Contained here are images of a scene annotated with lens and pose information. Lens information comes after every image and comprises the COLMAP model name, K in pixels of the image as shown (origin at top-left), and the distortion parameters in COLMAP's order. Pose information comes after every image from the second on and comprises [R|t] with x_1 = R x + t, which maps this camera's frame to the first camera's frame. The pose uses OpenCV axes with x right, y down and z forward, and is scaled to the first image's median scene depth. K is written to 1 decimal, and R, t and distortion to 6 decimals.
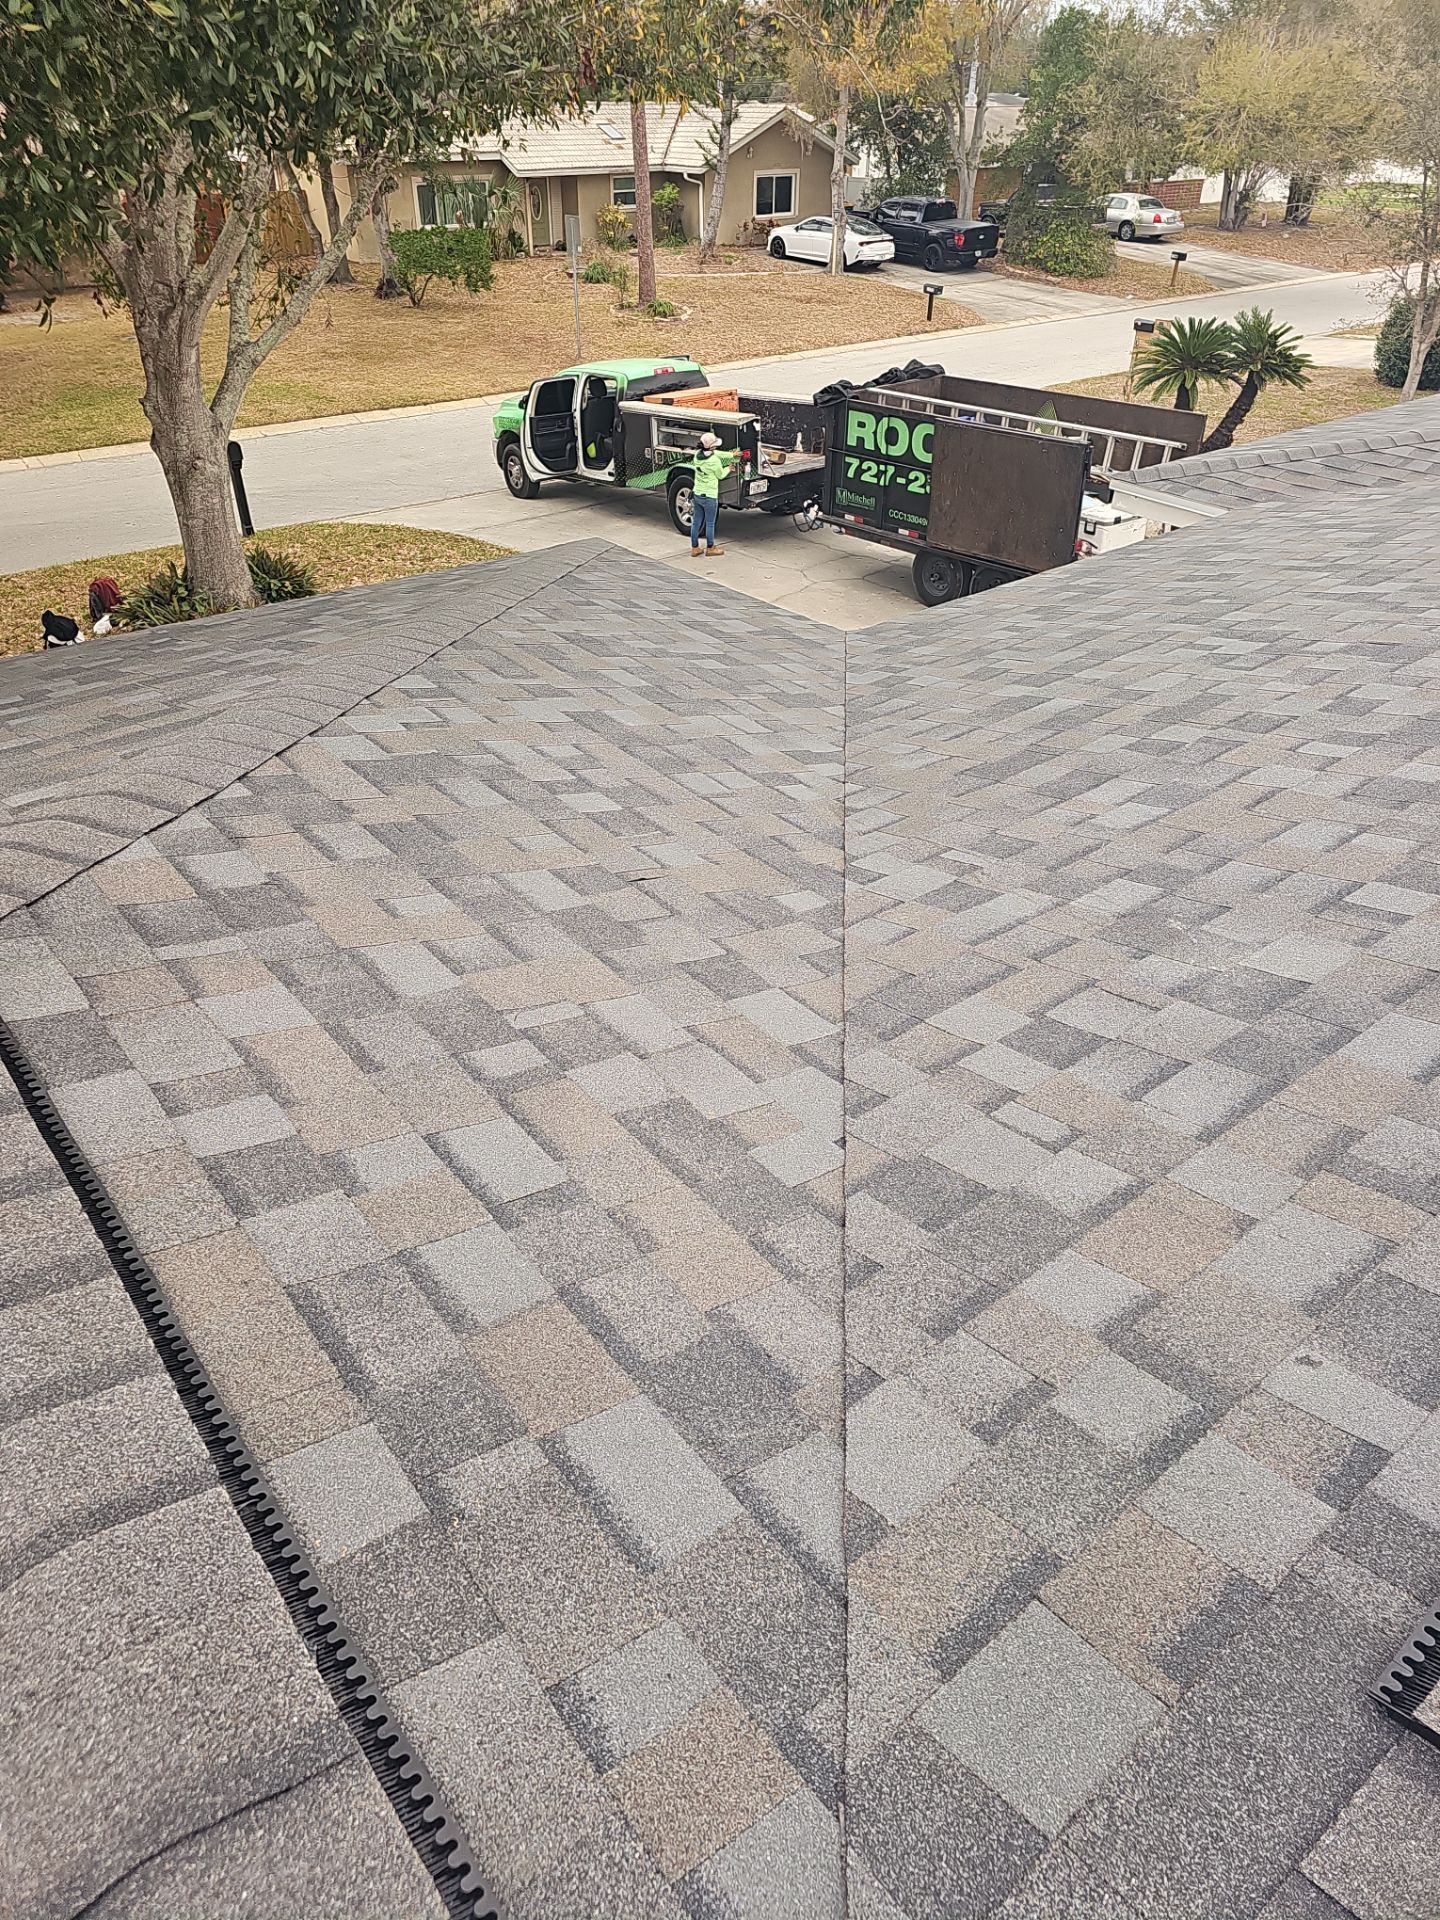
lens RADIAL K [[1268.5, 0, 713.7], [0, 1268.5, 948.7], [0, 0, 1]] dist [0.079834, -0.068493]
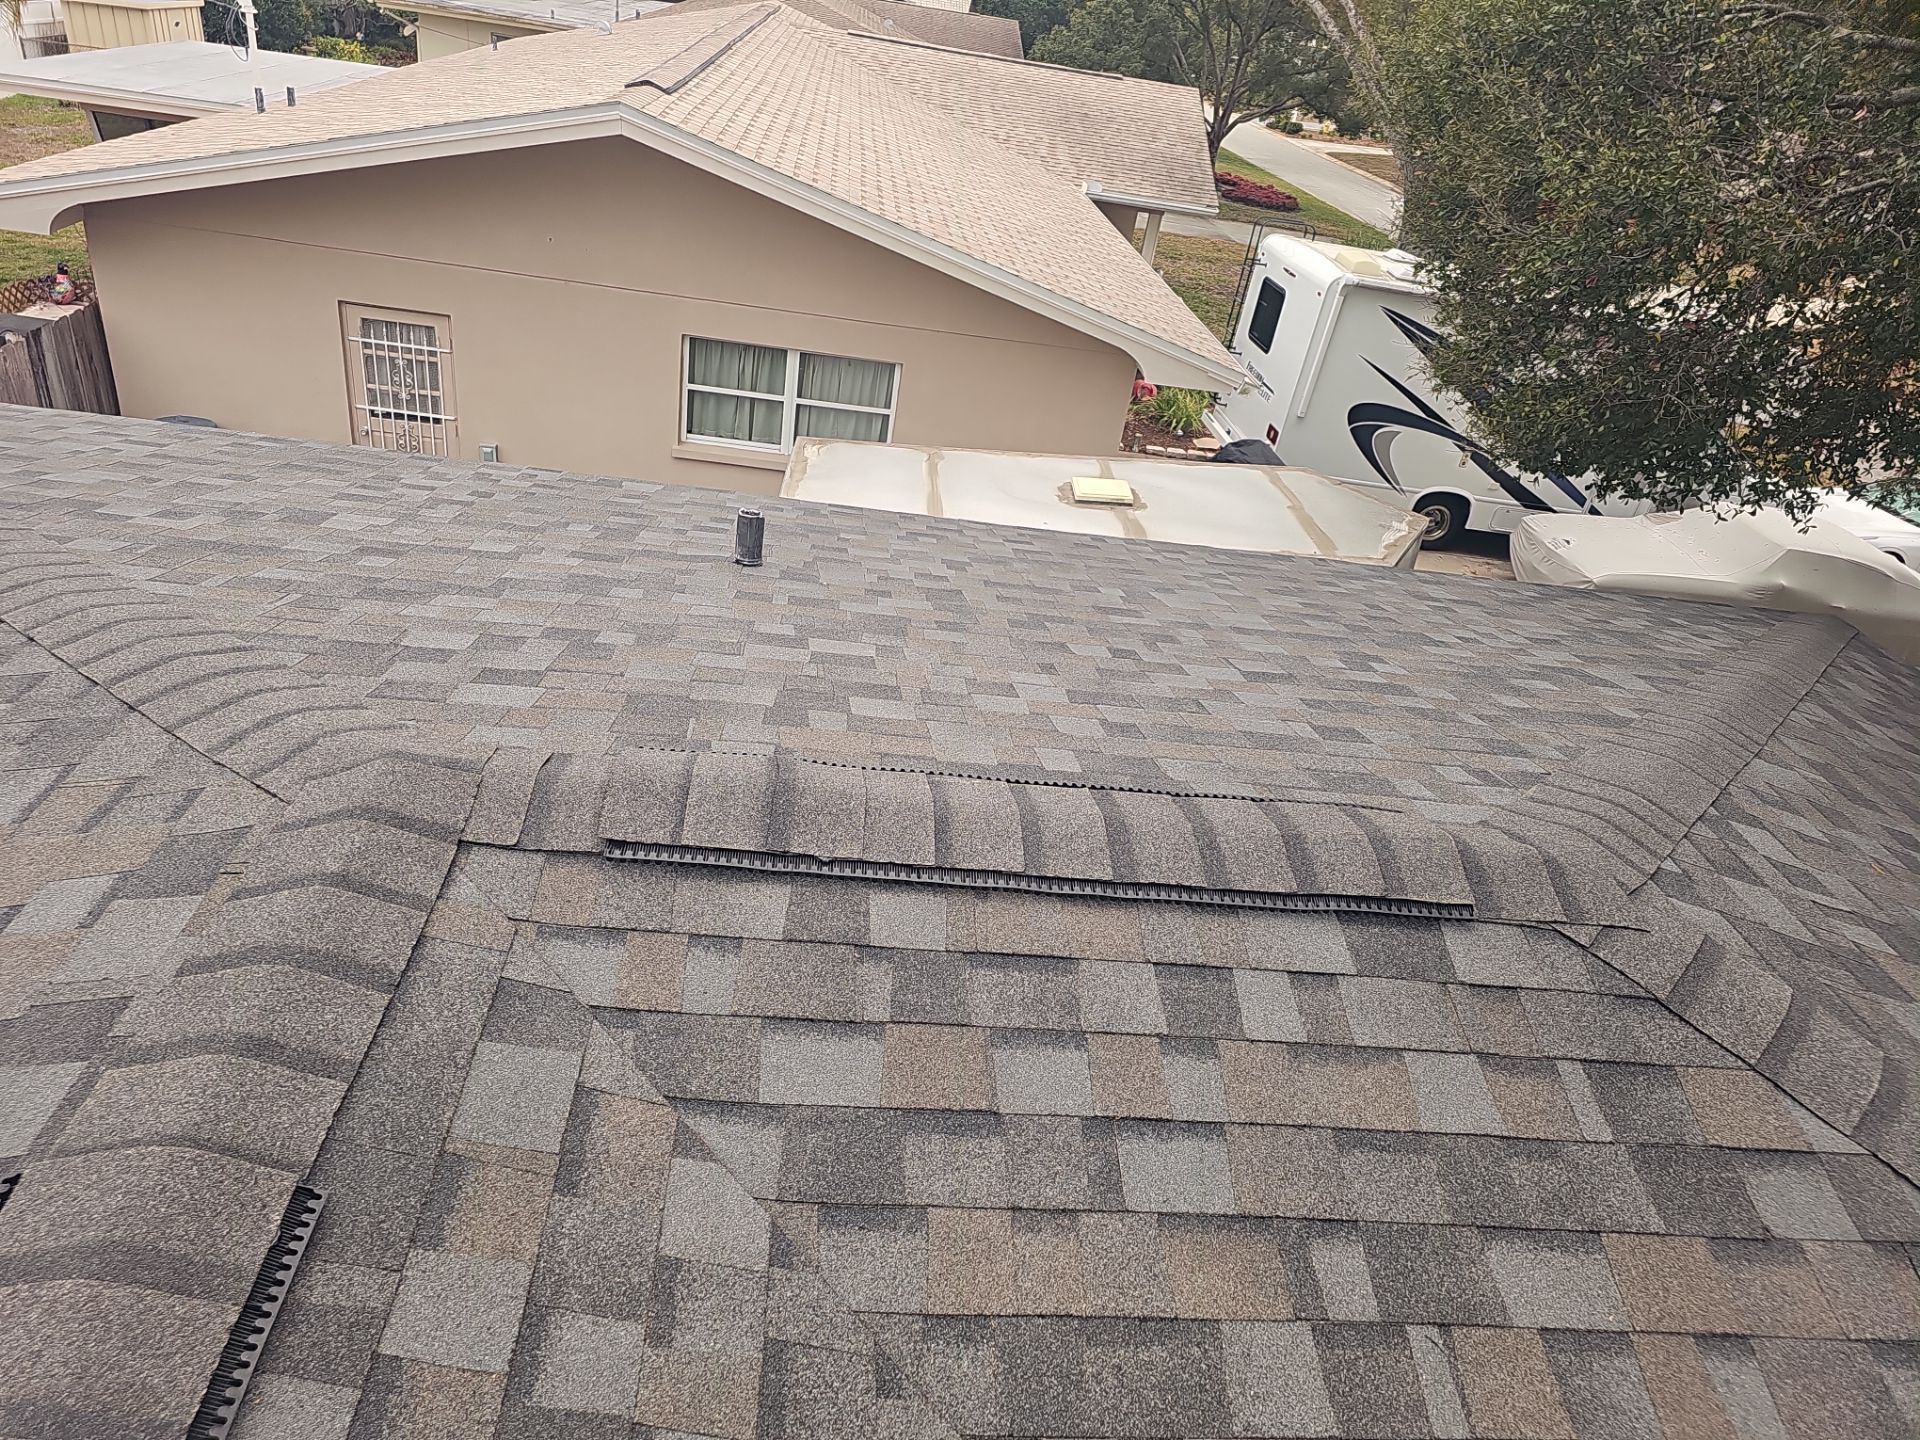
lens RADIAL K [[1275.5, 0, 960.0], [0, 1275.5, 720.0], [0, 0, 1]] dist [0.052940, -0.031616]
pose [[-0.573294, 0.339689, -0.745617, 0.074590], [-0.566776, 0.492751, 0.660274, -0.076580], [0.591692, 0.801129, -0.089964, 0.084607]]
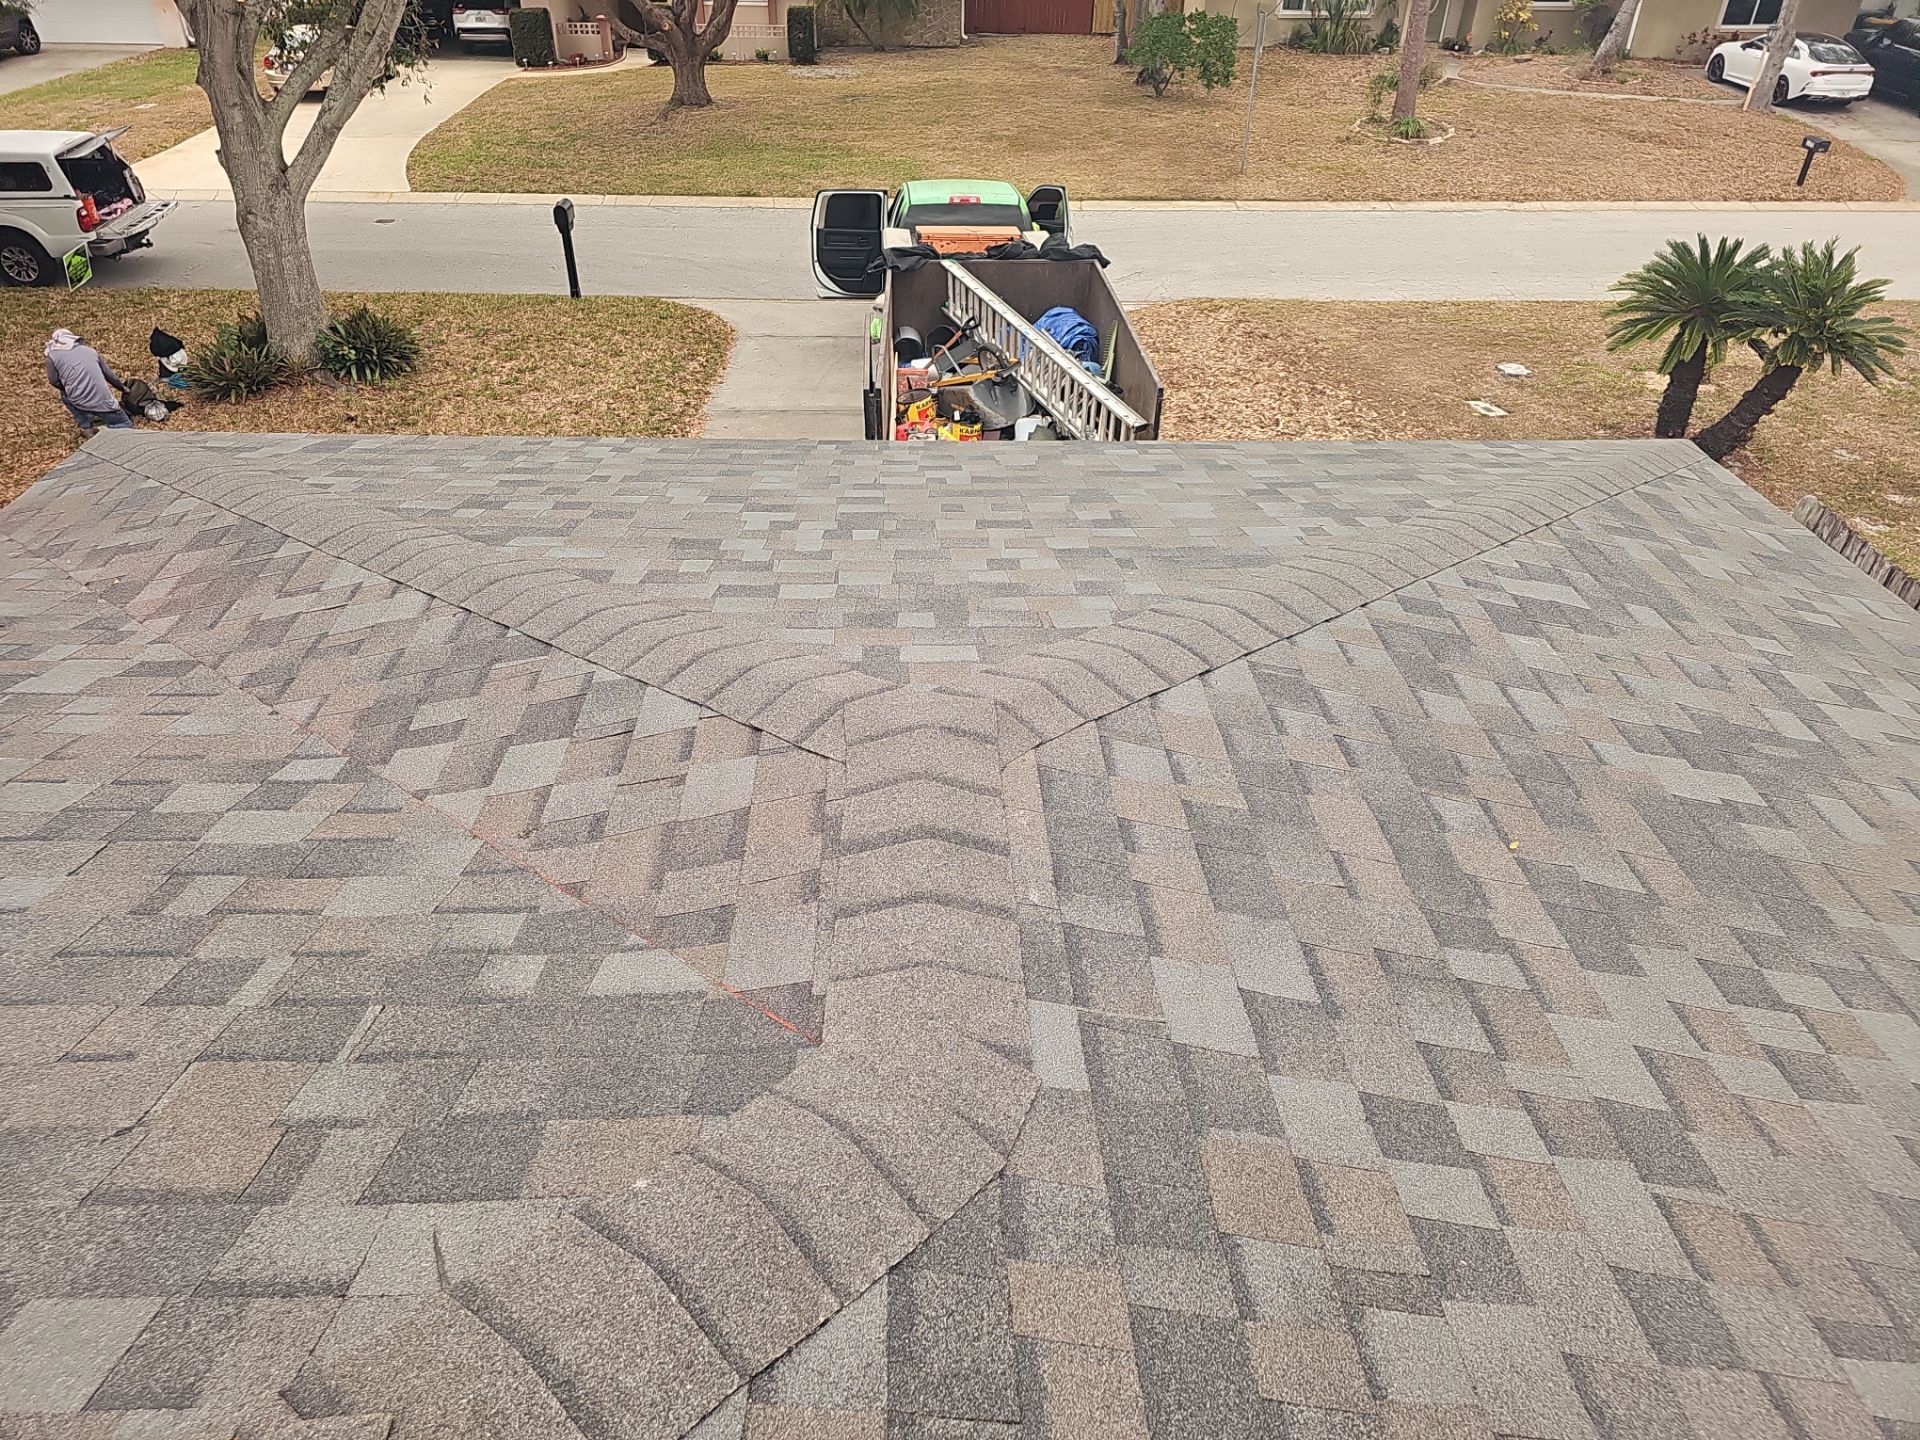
lens RADIAL K [[1293.2, 0, 960.0], [0, 1293.2, 720.0], [0, 0, 1]] dist [0.042106, -0.026628]
pose [[0.796521, 0.344192, -0.497077, 0.642527], [-0.346315, 0.933641, 0.091544, -0.267916], [0.495600, 0.099228, 0.862864, 0.383408]]
